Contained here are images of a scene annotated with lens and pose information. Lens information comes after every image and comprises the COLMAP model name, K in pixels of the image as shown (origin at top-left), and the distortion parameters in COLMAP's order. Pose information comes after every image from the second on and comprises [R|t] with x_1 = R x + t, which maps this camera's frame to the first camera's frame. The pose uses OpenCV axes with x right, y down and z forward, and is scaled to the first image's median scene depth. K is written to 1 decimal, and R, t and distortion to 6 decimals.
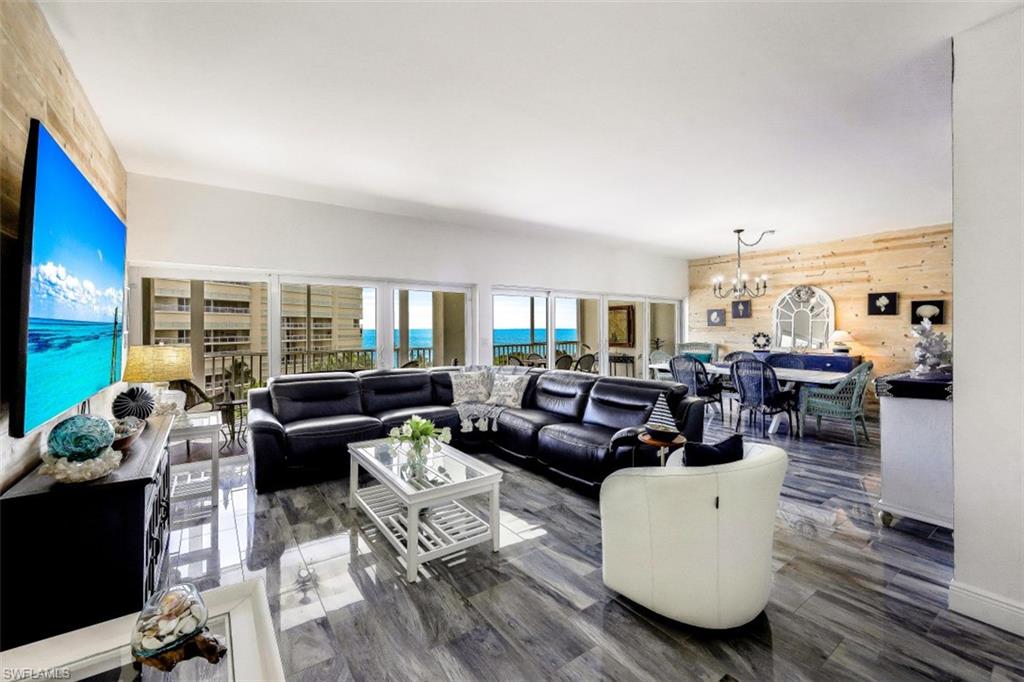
lens RADIAL K [[418.4, 0, 502.1], [0, 418.4, 327.7], [0, 0, 1]] dist [-0.003578, -0.000754]
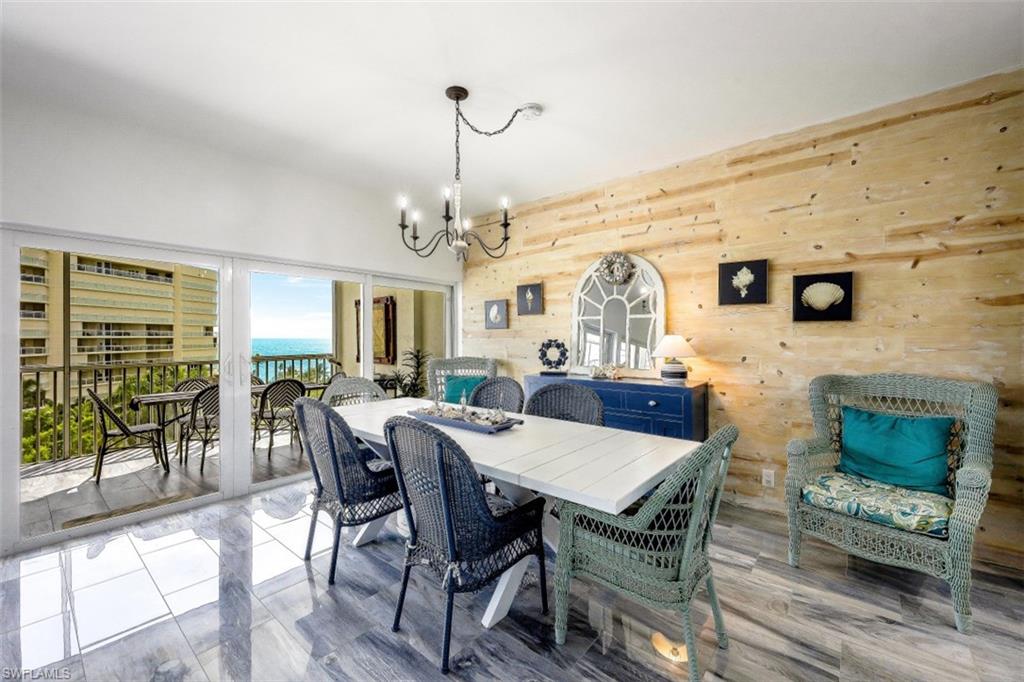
lens RADIAL K [[418.4, 0, 499.5], [0, 418.4, 337.5], [0, 0, 1]] dist [-0.003578, -0.000754]
pose [[0.968647, 0.000240, 0.248439, 0.449206], [-0.000772, 0.999998, 0.002041, 0.008459], [-0.248438, -0.002169, 0.968645, 0.523527]]
